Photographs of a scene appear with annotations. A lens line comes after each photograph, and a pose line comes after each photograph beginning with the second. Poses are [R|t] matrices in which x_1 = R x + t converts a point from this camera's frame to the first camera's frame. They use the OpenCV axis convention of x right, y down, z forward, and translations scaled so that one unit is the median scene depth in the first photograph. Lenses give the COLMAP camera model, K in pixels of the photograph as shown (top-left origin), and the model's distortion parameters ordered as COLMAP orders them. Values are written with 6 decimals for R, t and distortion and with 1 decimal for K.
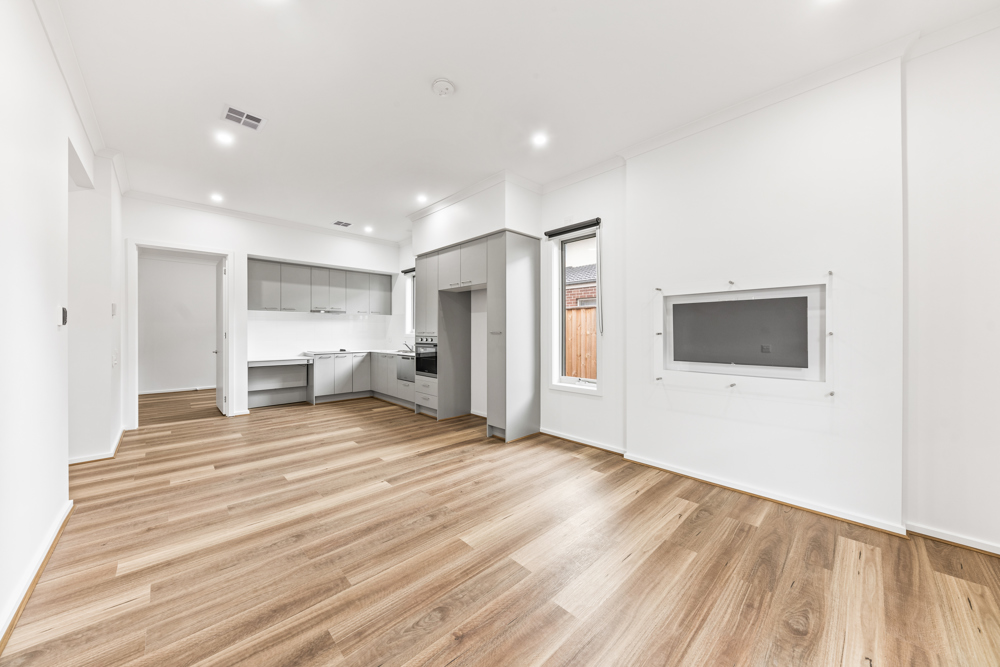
lens RADIAL K [[351.9, 0, 501.7], [0, 351.9, 330.7], [0, 0, 1]] dist [0.008595, -0.000168]
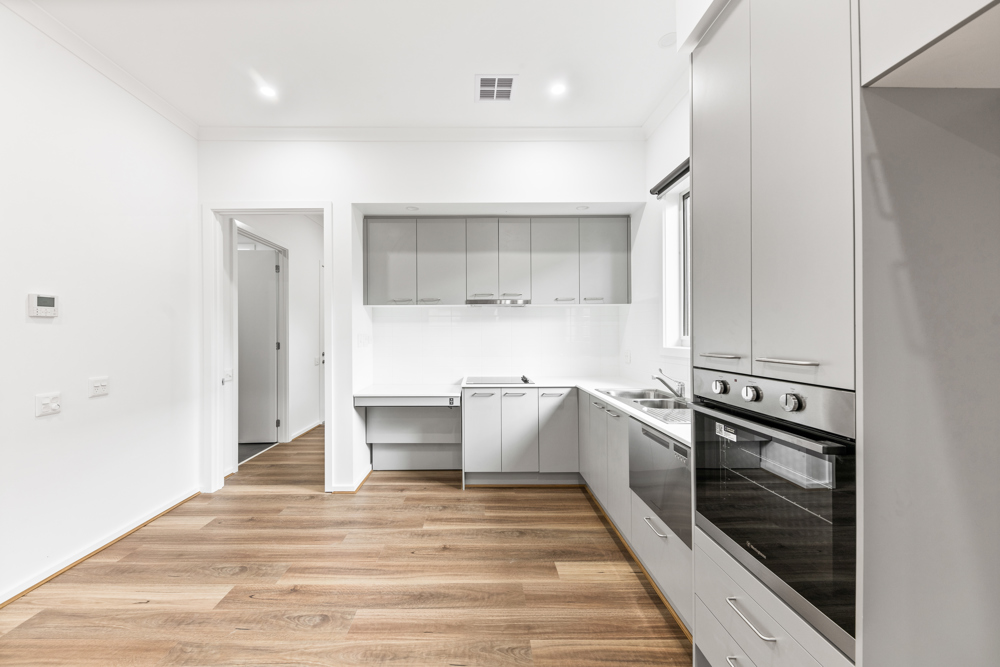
lens RADIAL K [[363.9, 0, 481.2], [0, 363.9, 331.2], [0, 0, 1]] dist [0.003633, -0.001739]
pose [[0.725230, -0.008316, -0.688456, -0.184470], [0.007693, 0.999963, -0.003976, -0.011577], [0.688463, -0.002413, 0.725267, 0.743776]]
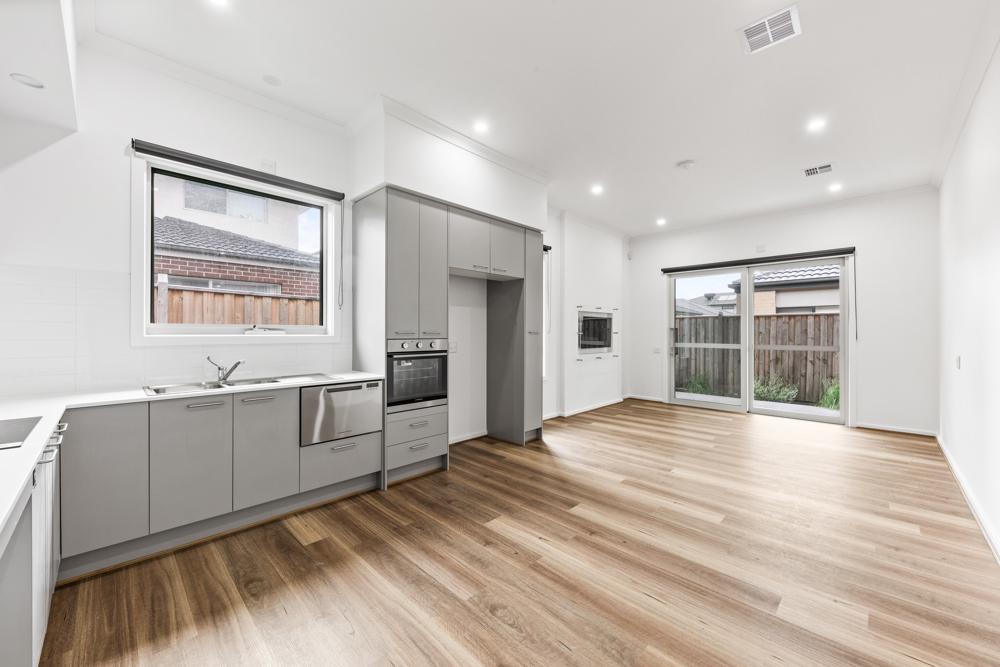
lens RADIAL K [[380.1, 0, 502.0], [0, 380.1, 332.6], [0, 0, 1]] dist [0.003549, -0.001411]
pose [[-0.034555, 0.000161, 0.999403, -0.838099], [-0.005211, 0.999986, -0.000342, 0.004873], [-0.999389, -0.005220, -0.034554, 0.888116]]
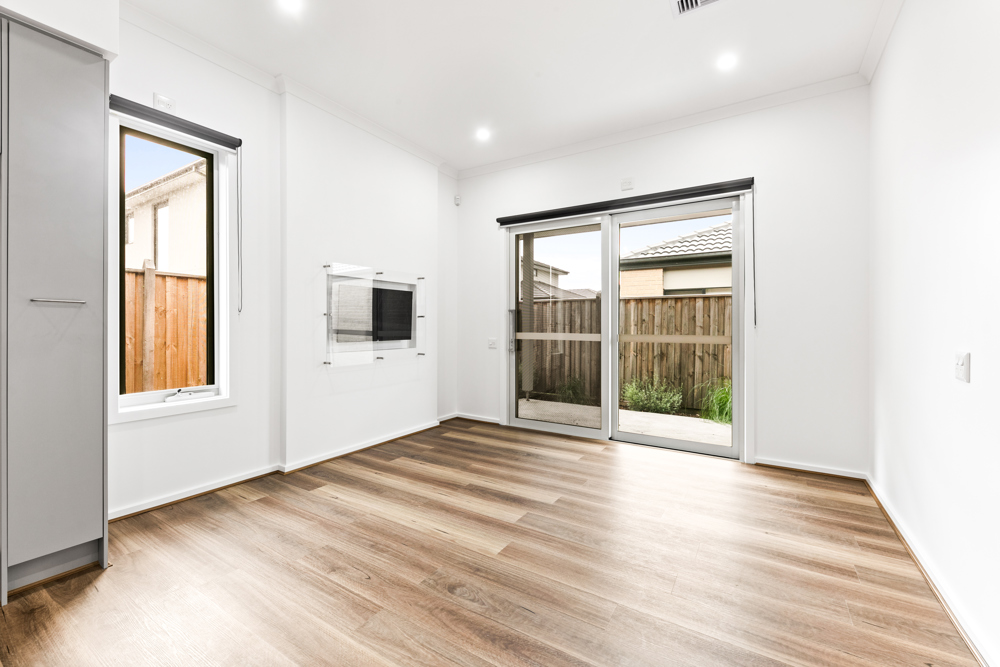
lens RADIAL K [[410.5, 0, 501.6], [0, 410.5, 325.6], [0, 0, 1]] dist [-0.004749, -0.001141]
pose [[-0.248611, -0.001031, 0.968603, -0.437828], [-0.007533, 0.999971, -0.000869, 0.021857], [-0.968574, -0.007513, -0.248612, 0.512155]]
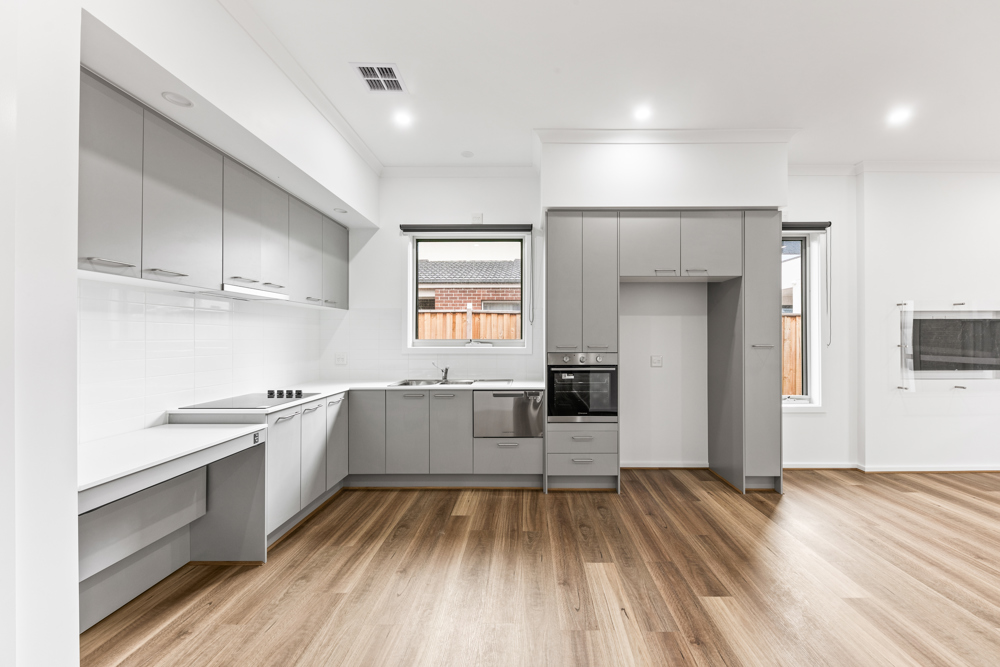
lens RADIAL K [[363.9, 0, 527.2], [0, 363.9, 336.7], [0, 0, 1]] dist [0.003633, -0.001739]
pose [[0.689607, 0.001778, 0.724181, -0.706109], [-0.002469, 0.999997, -0.000104, -0.010514], [-0.724179, -0.001716, 0.689609, 0.658141]]
